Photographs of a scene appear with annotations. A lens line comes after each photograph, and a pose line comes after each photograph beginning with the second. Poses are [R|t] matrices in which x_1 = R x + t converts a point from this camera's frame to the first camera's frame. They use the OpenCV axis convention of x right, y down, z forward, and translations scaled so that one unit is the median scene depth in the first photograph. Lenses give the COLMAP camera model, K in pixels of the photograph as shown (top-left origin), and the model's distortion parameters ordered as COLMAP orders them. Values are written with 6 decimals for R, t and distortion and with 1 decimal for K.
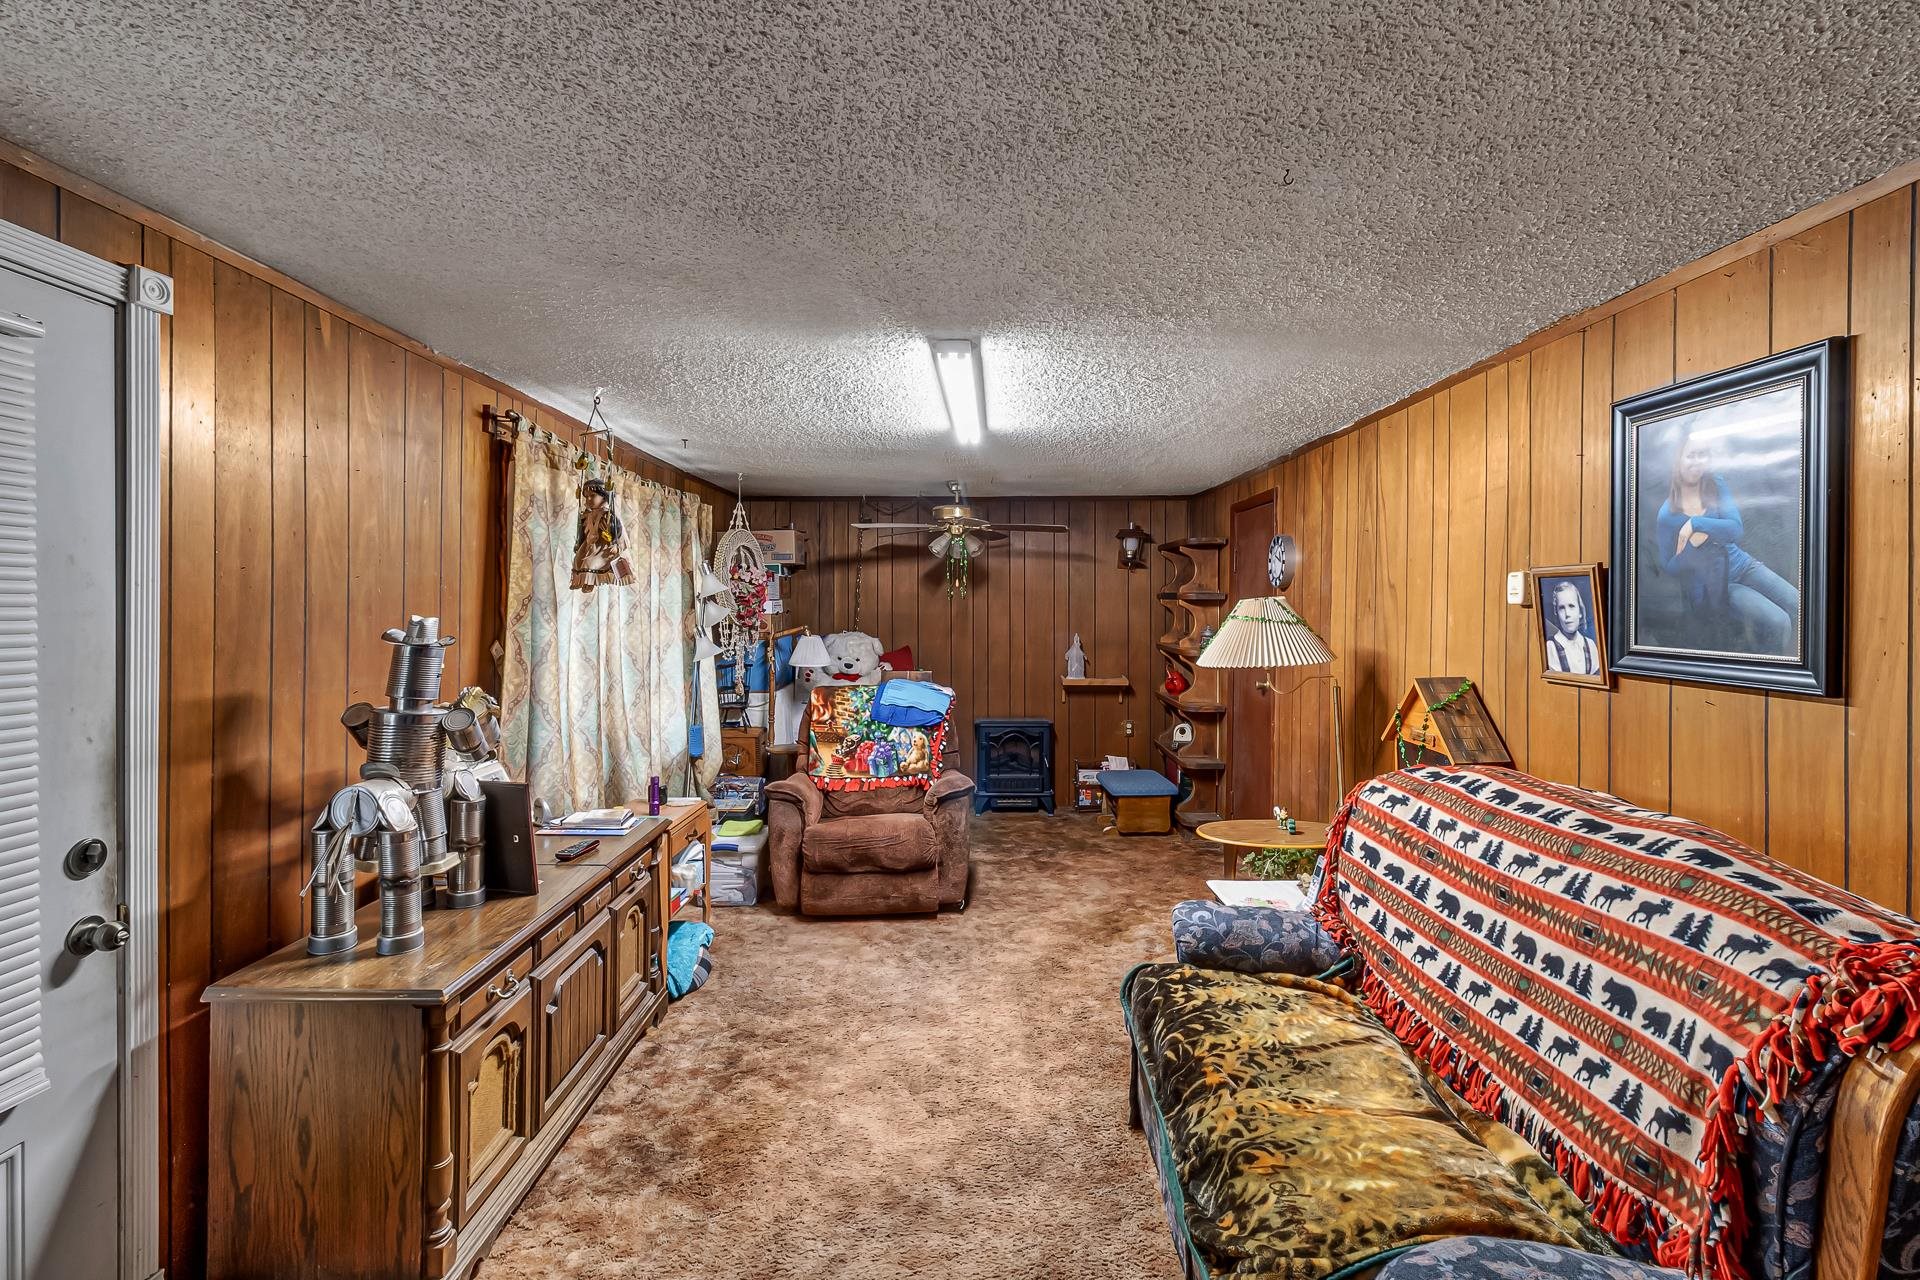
lens RADIAL K [[893.9, 0, 968.3], [0, 893.9, 608.9], [0, 0, 1]] dist [0.000116, 0.000226]
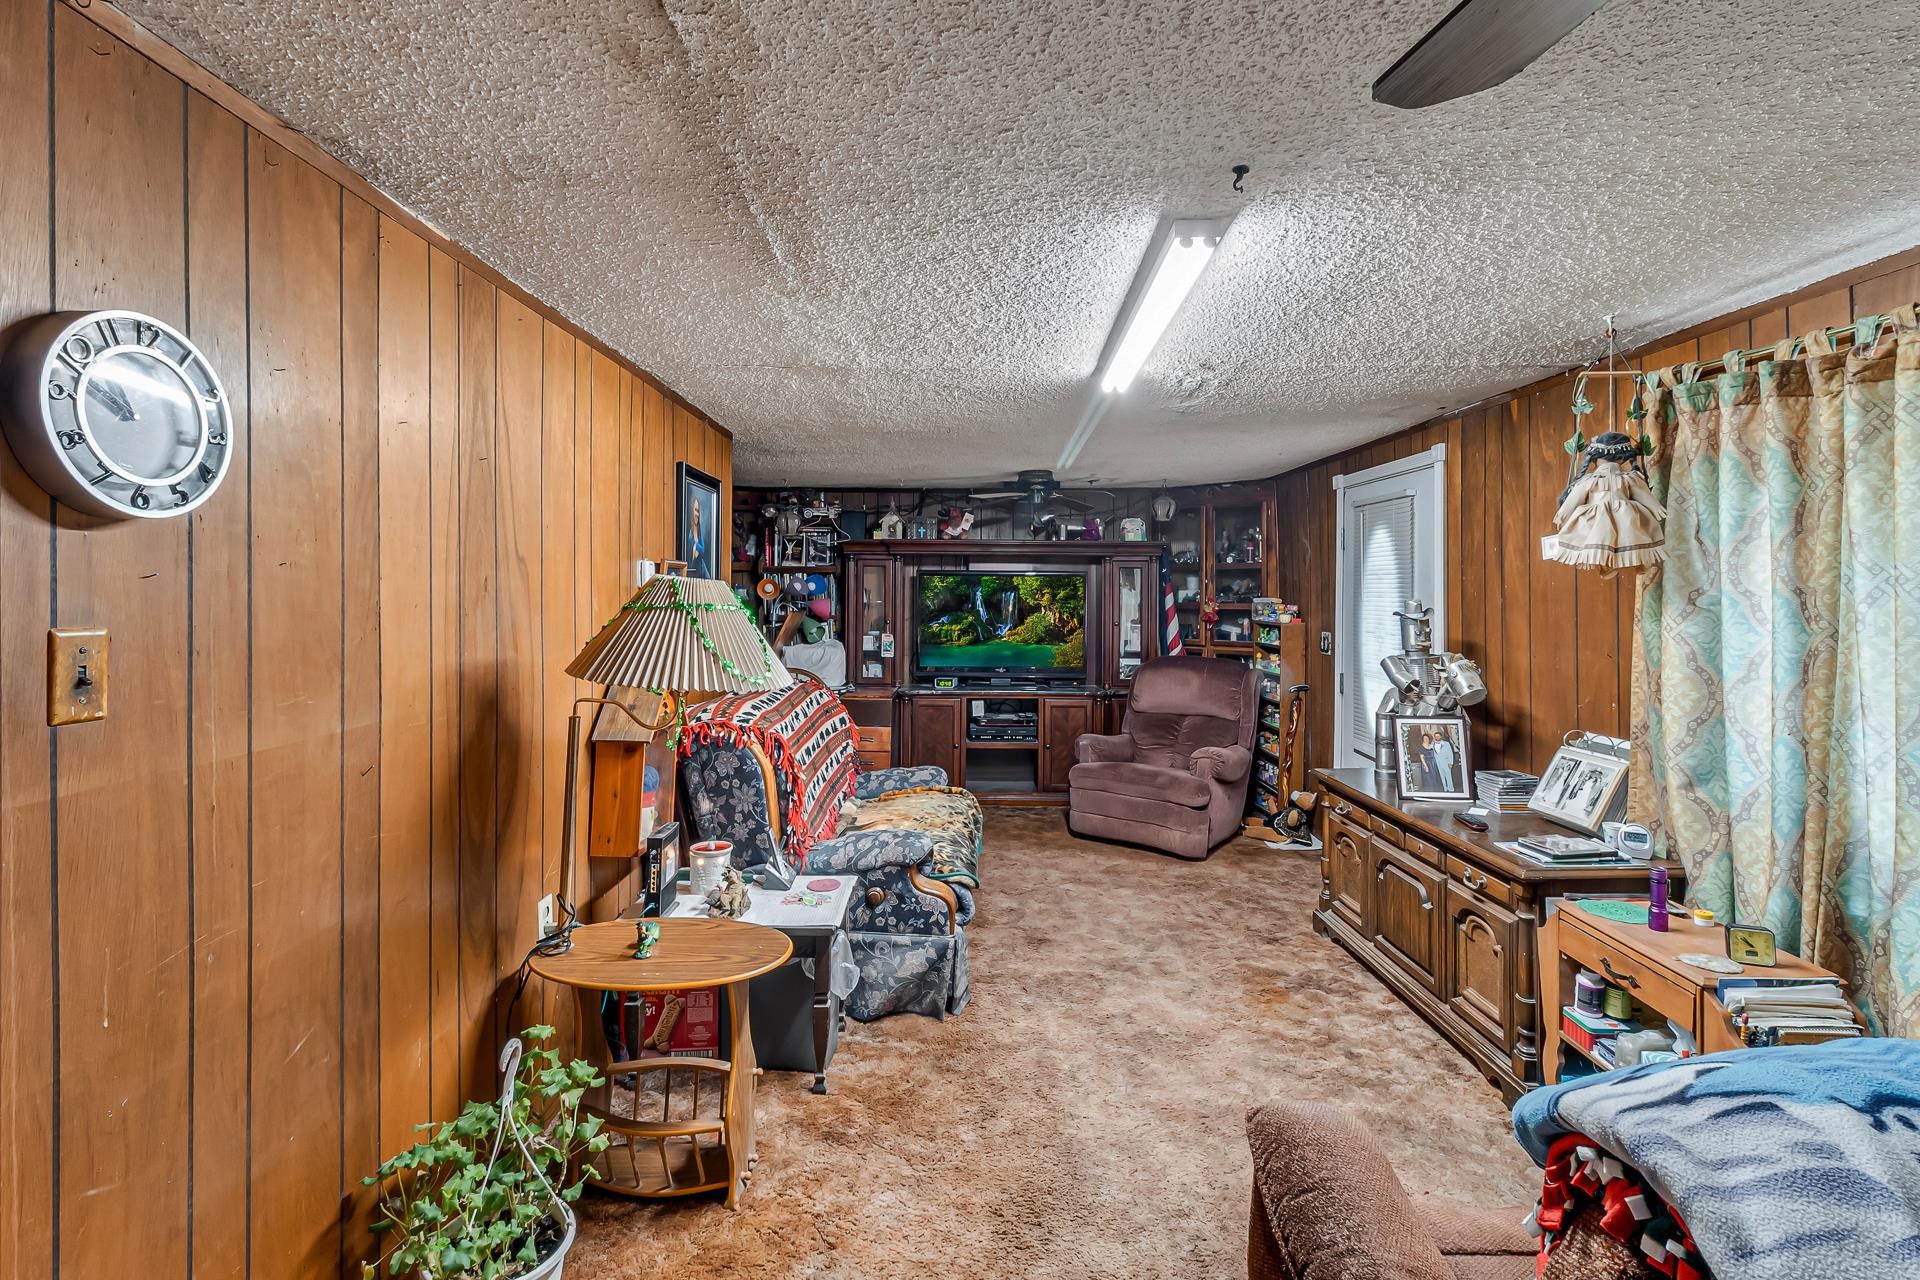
lens RADIAL K [[896.8, 0, 963.5], [0, 896.8, 580.3], [0, 0, 1]] dist [0.000710, 0.000322]
pose [[-0.999988, -0.004872, -0.000485, 0.154343], [-0.004860, 0.999732, -0.022618, 0.004441], [0.000595, -0.022615, -0.999744, 1.821003]]
